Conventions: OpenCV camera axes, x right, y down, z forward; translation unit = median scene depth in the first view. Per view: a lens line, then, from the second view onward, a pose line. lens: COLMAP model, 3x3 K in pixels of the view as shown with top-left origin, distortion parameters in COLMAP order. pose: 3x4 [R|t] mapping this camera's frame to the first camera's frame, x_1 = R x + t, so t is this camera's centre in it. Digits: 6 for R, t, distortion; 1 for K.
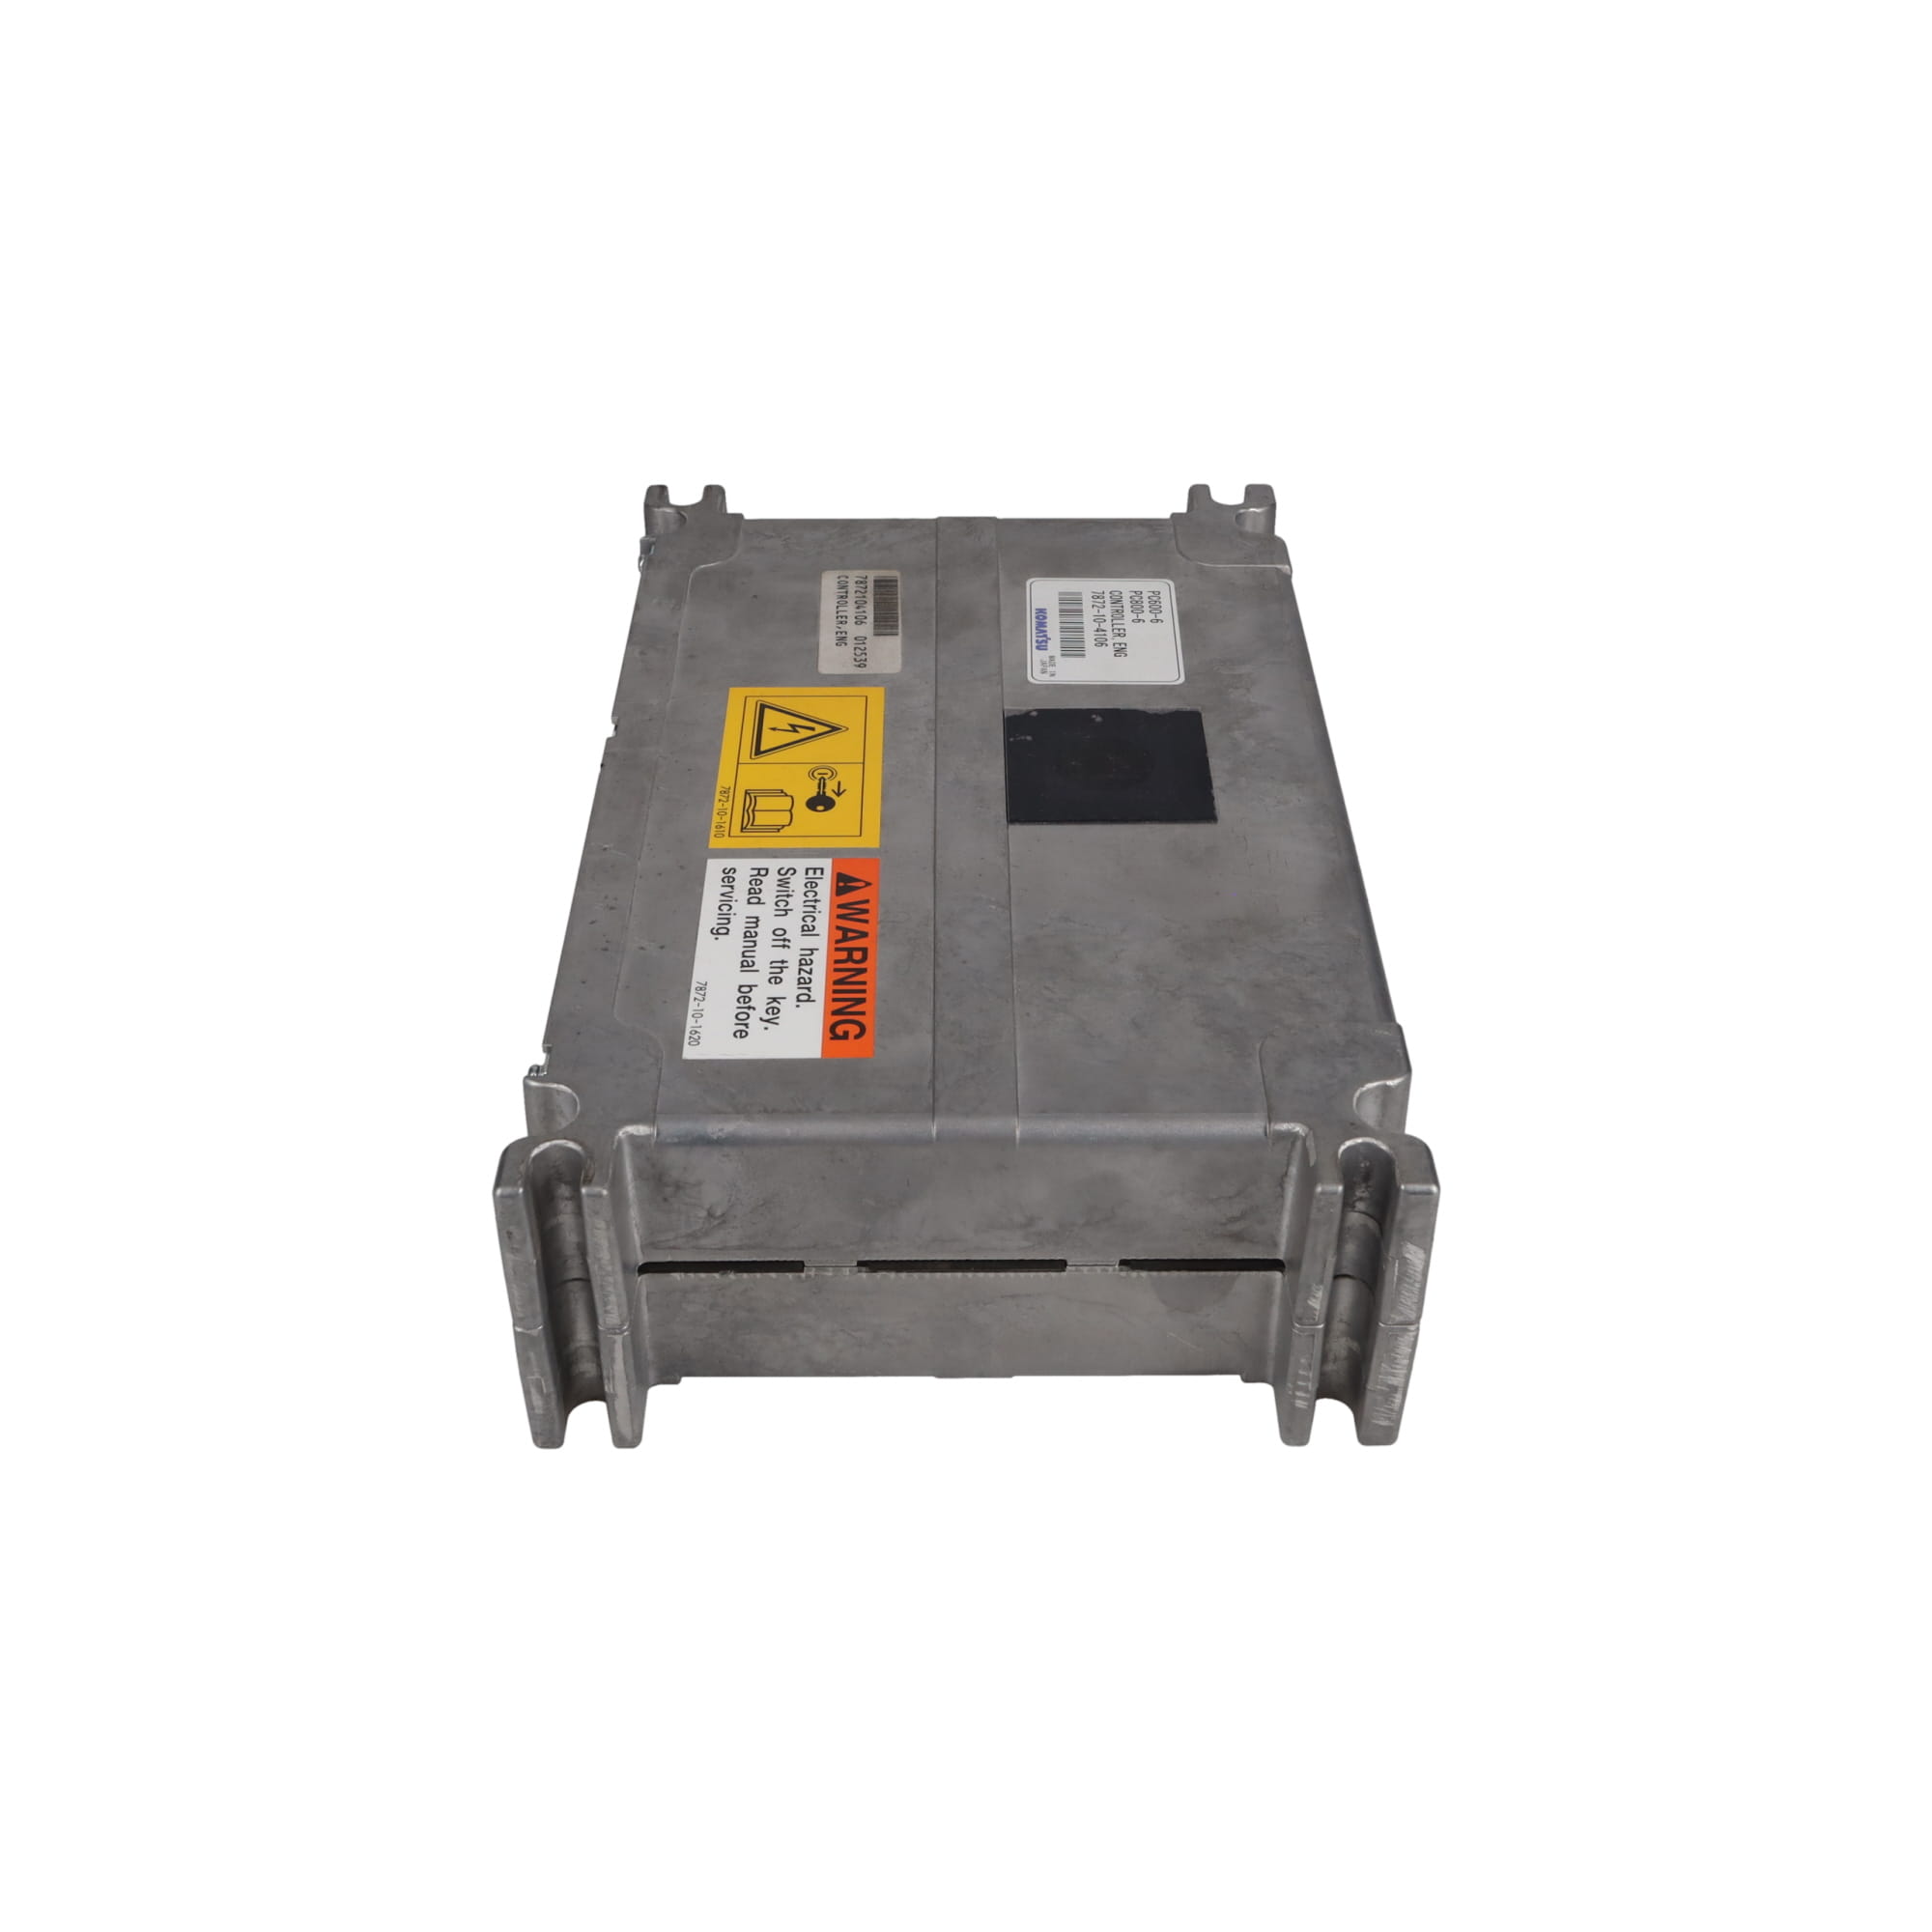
lens RADIAL K [[2367.0, 0, 958.6], [0, 2367.0, 964.7], [0, 0, 1]] dist [0.028442, 0.000000]
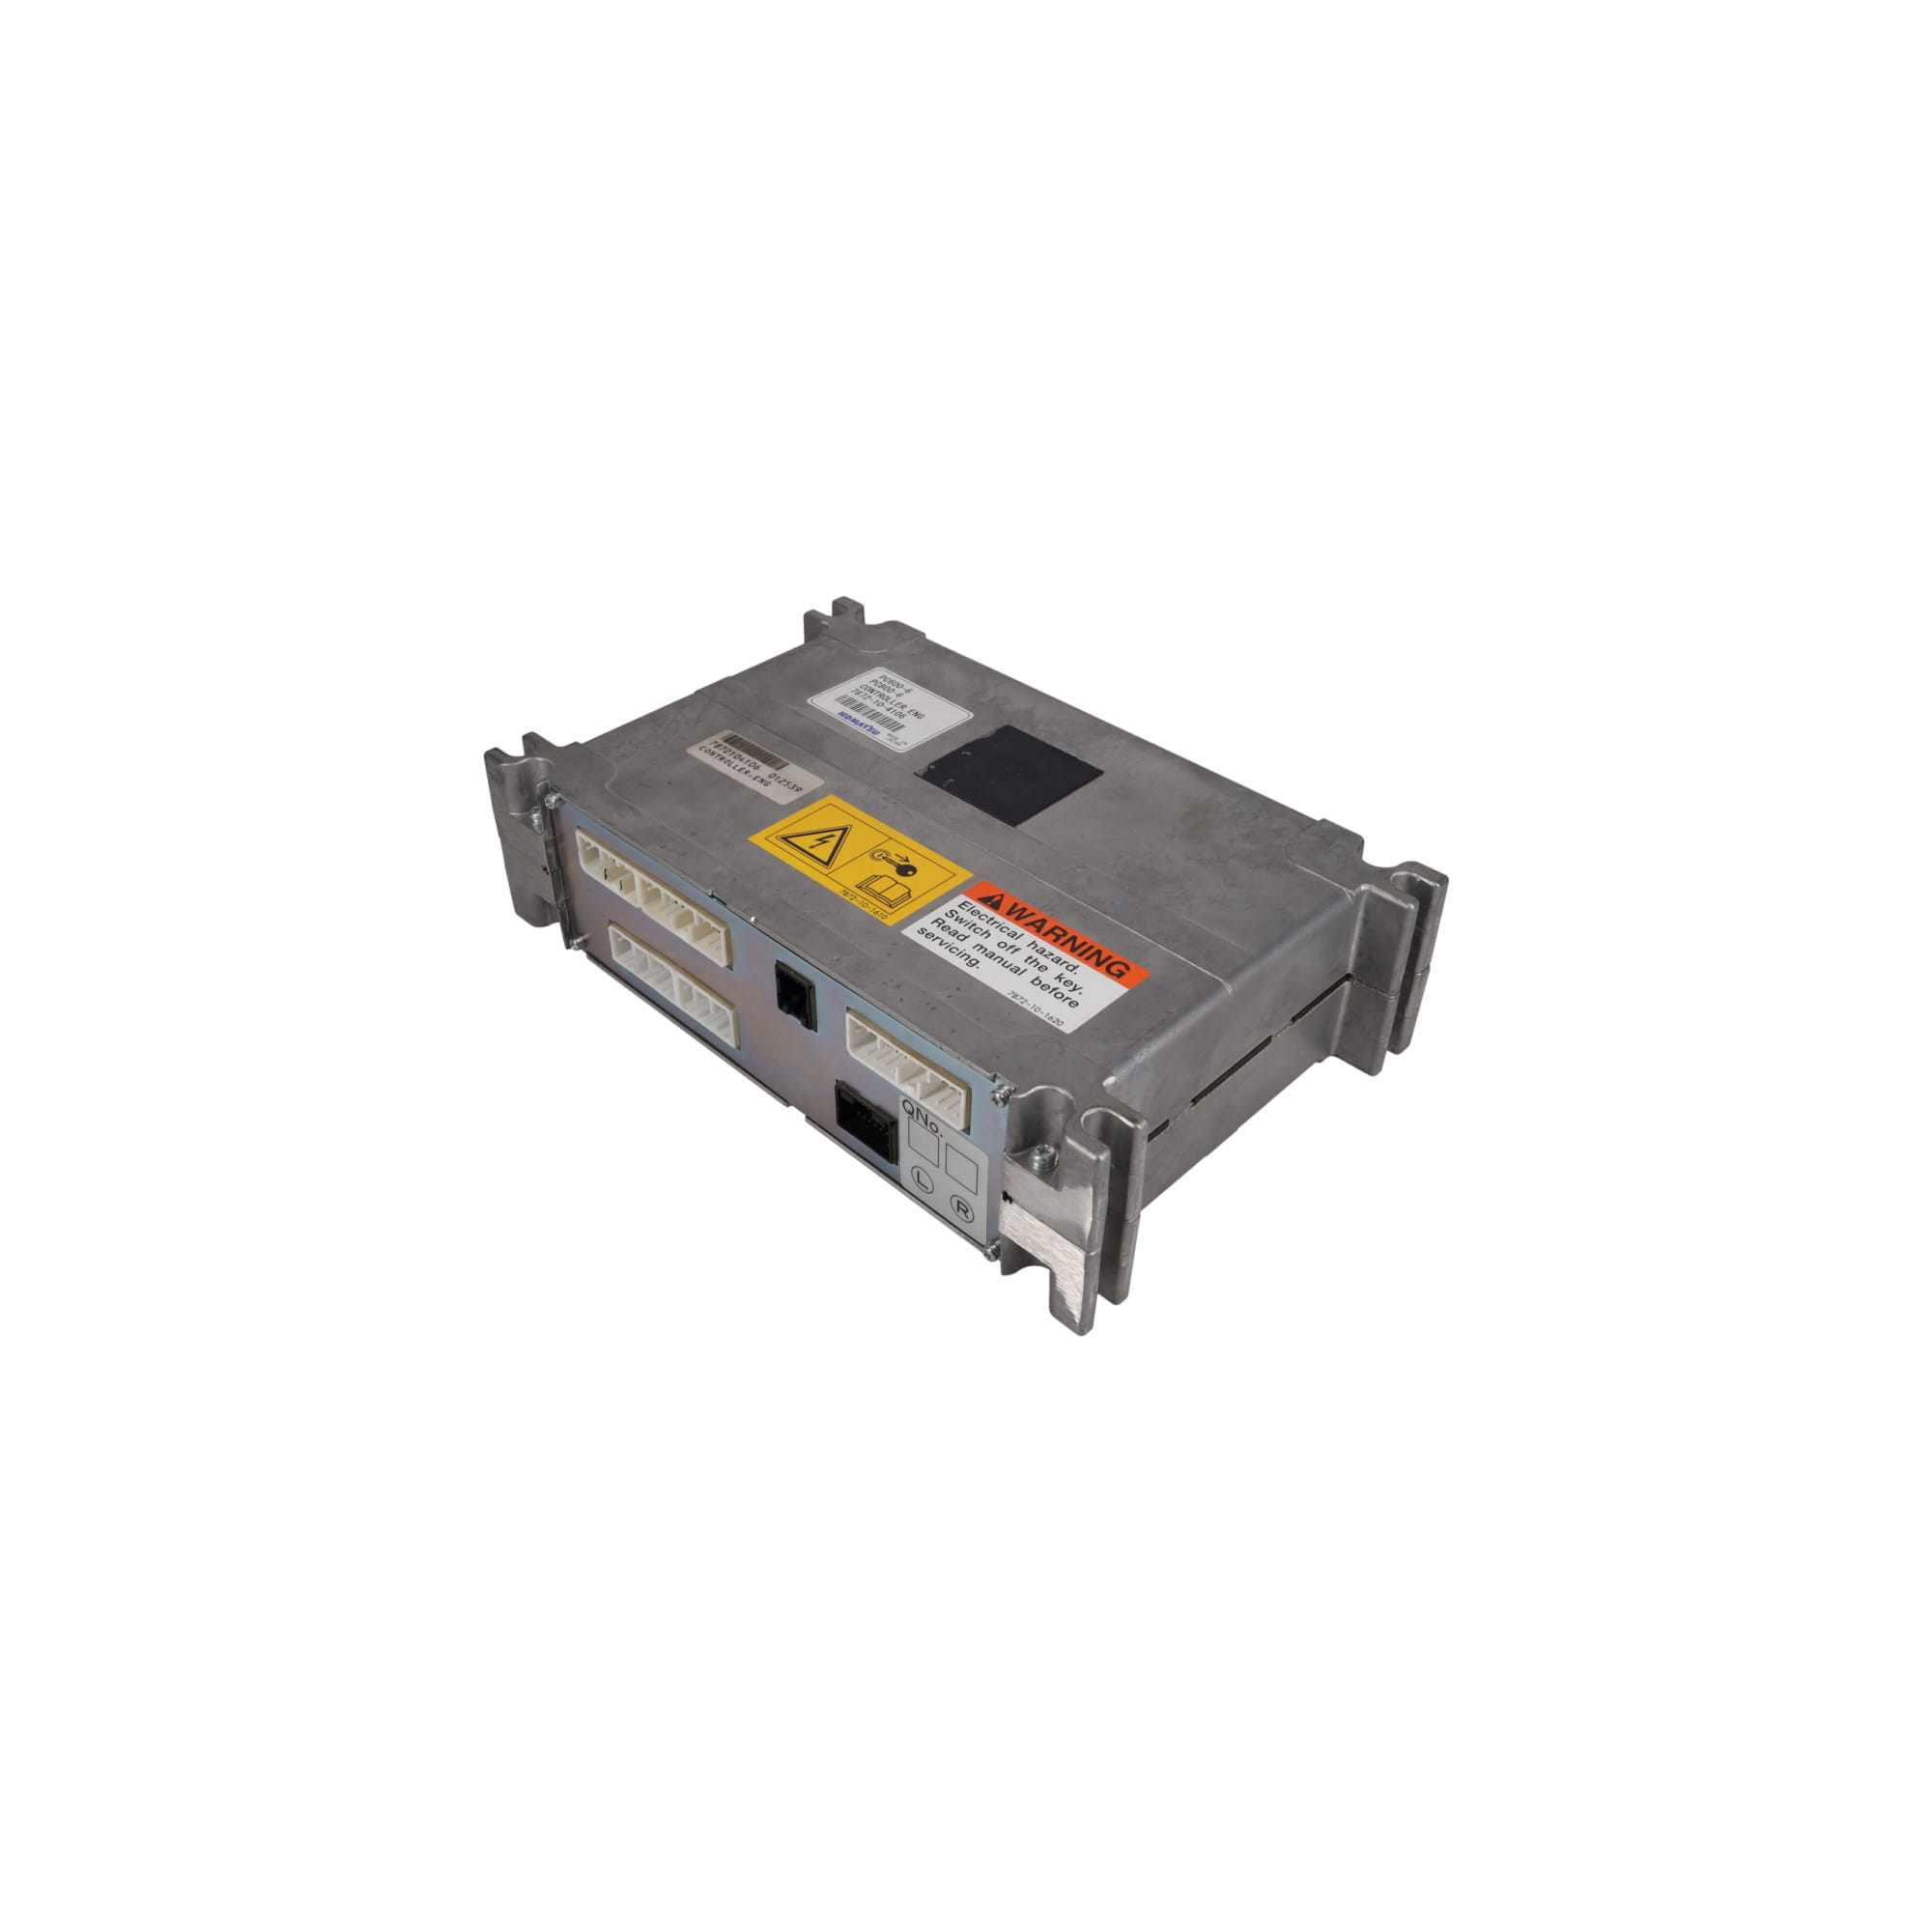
lens RADIAL K [[1607.2, 0, 962.9], [0, 1607.2, 962.5], [0, 0, 1]] dist [0.027900, -0.001139]
pose [[0.696103, -0.447160, 0.561684, -0.593605], [0.438119, 0.884366, 0.161083, -0.158124], [-0.568764, 0.133954, 0.811519, 0.209164]]
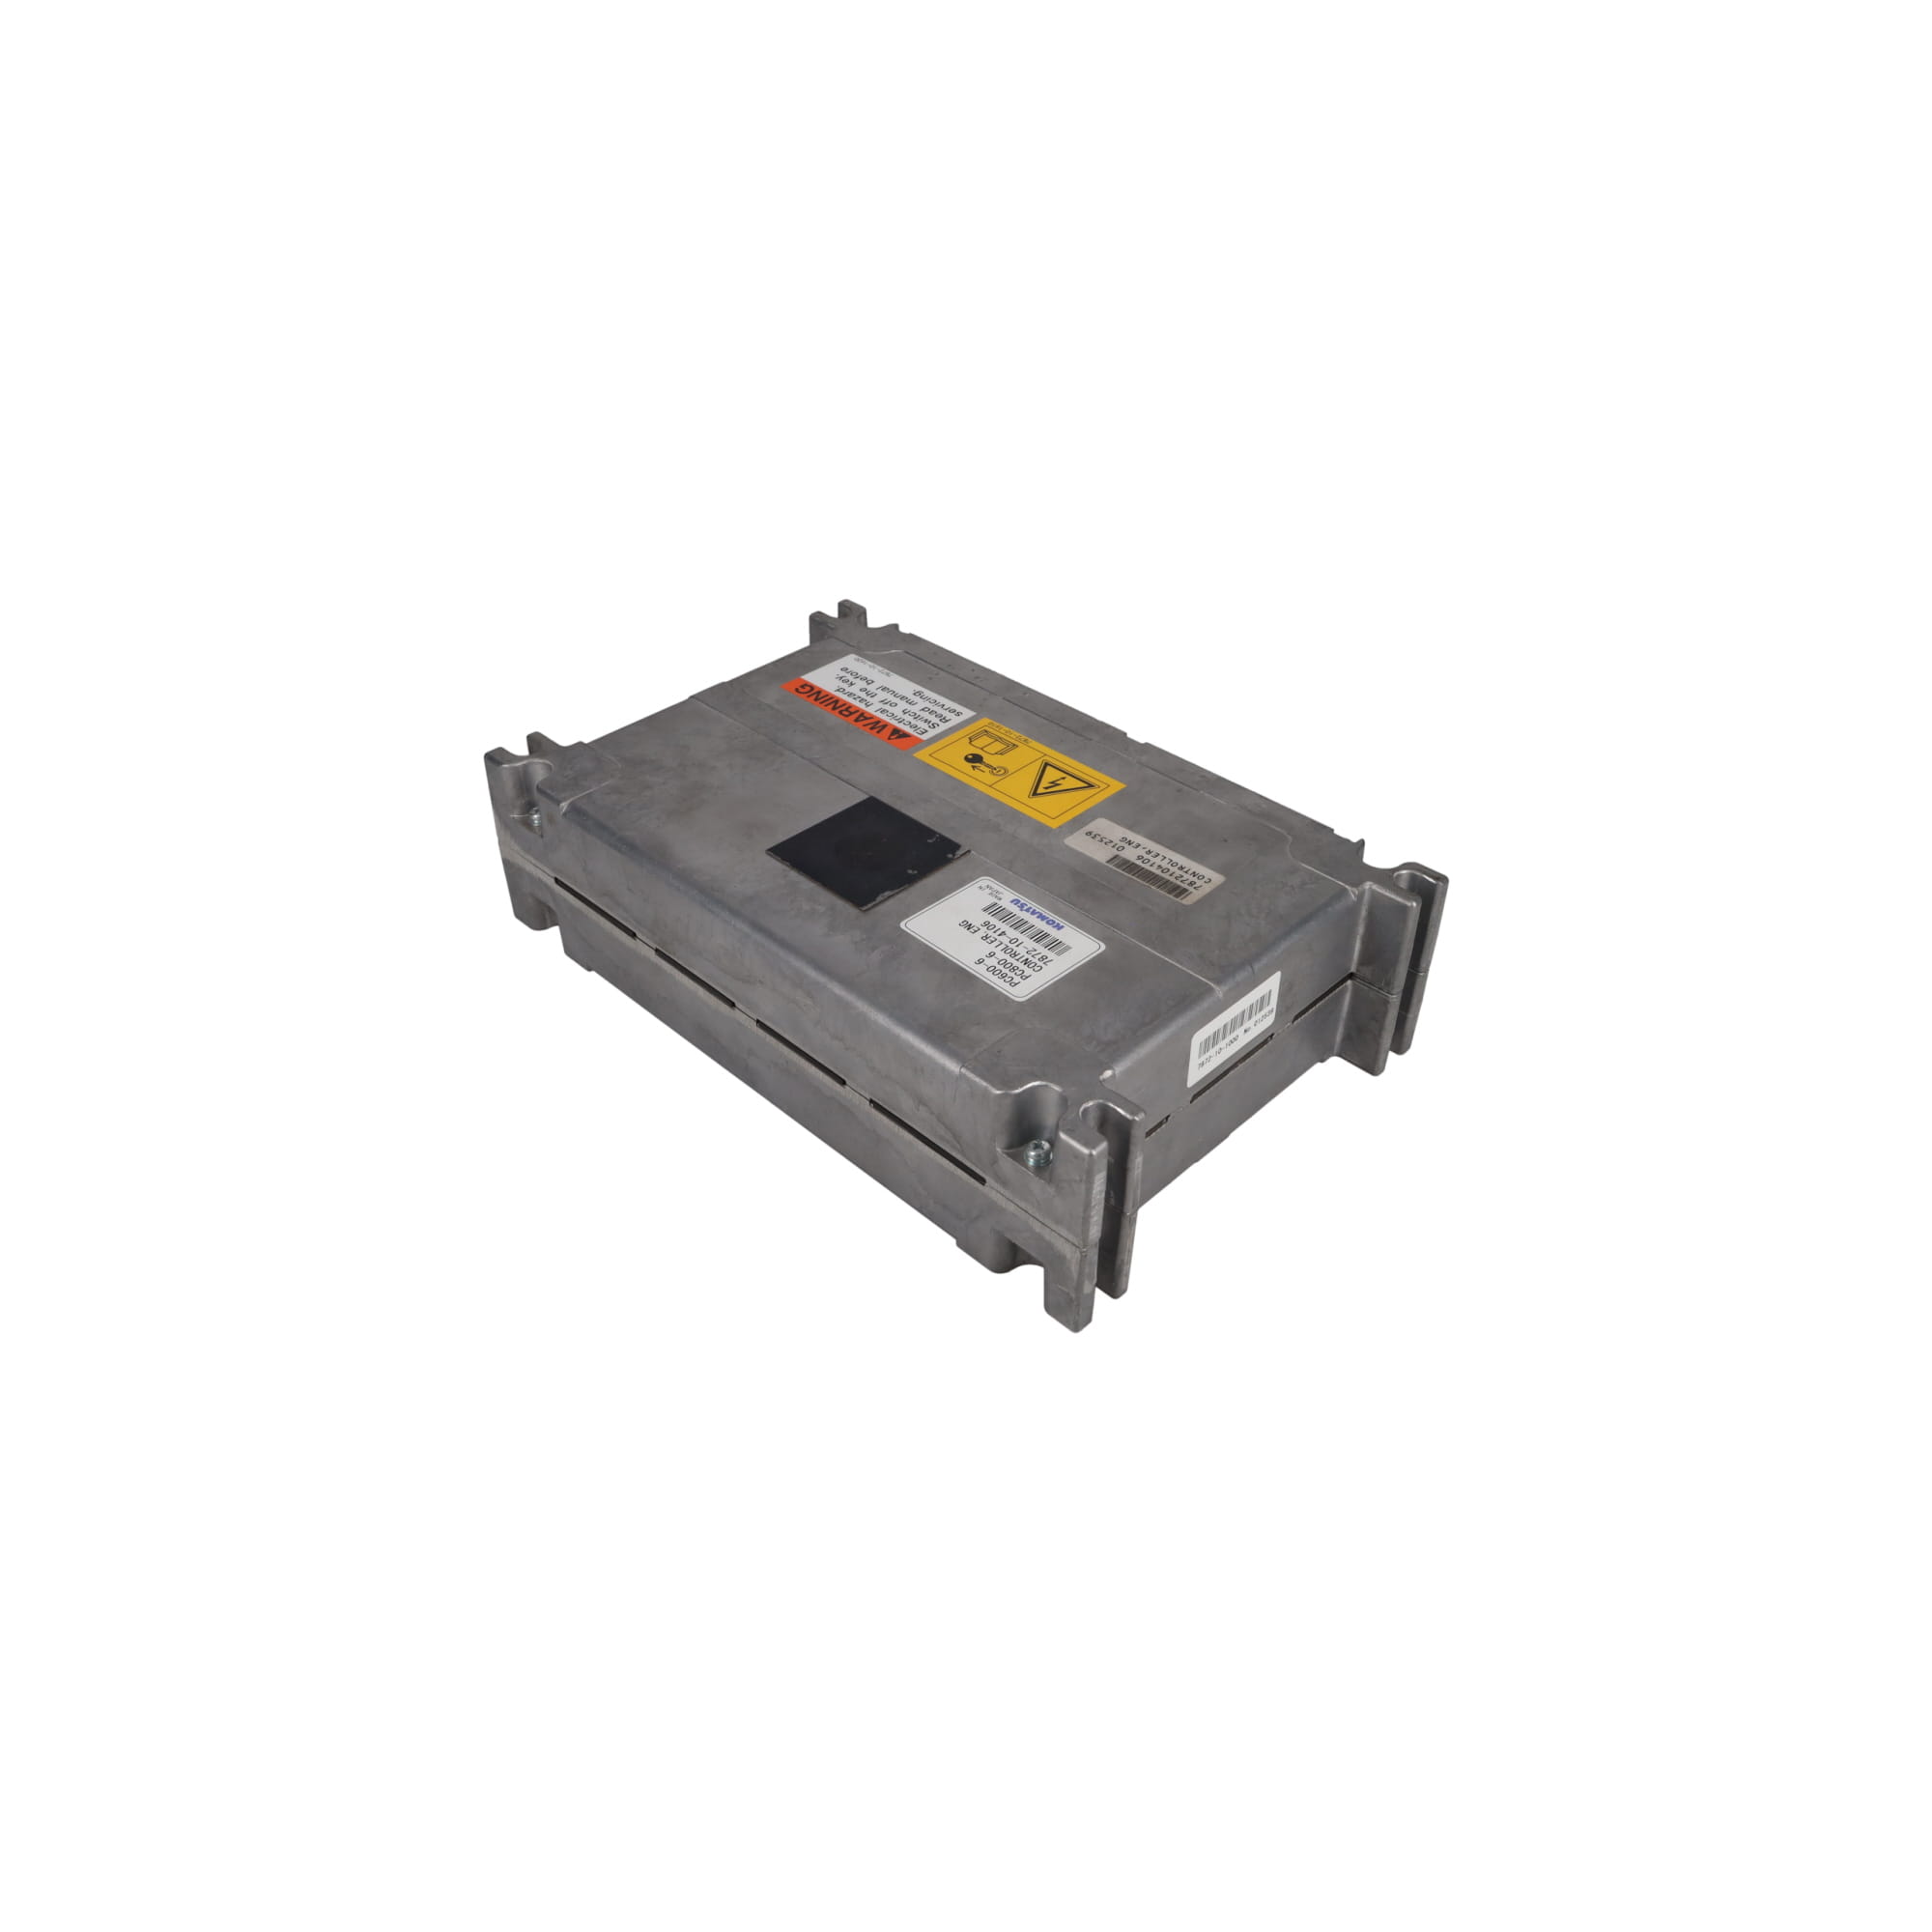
lens RADIAL K [[1607.2, 0, 949.5], [0, 1607.2, 954.8], [0, 0, 1]] dist [0.027900, -0.001139]
pose [[-0.707288, 0.432996, -0.558801, 0.595210], [-0.438185, 0.351769, 0.827196, -0.883929], [0.554741, 0.829923, -0.059069, 1.152869]]
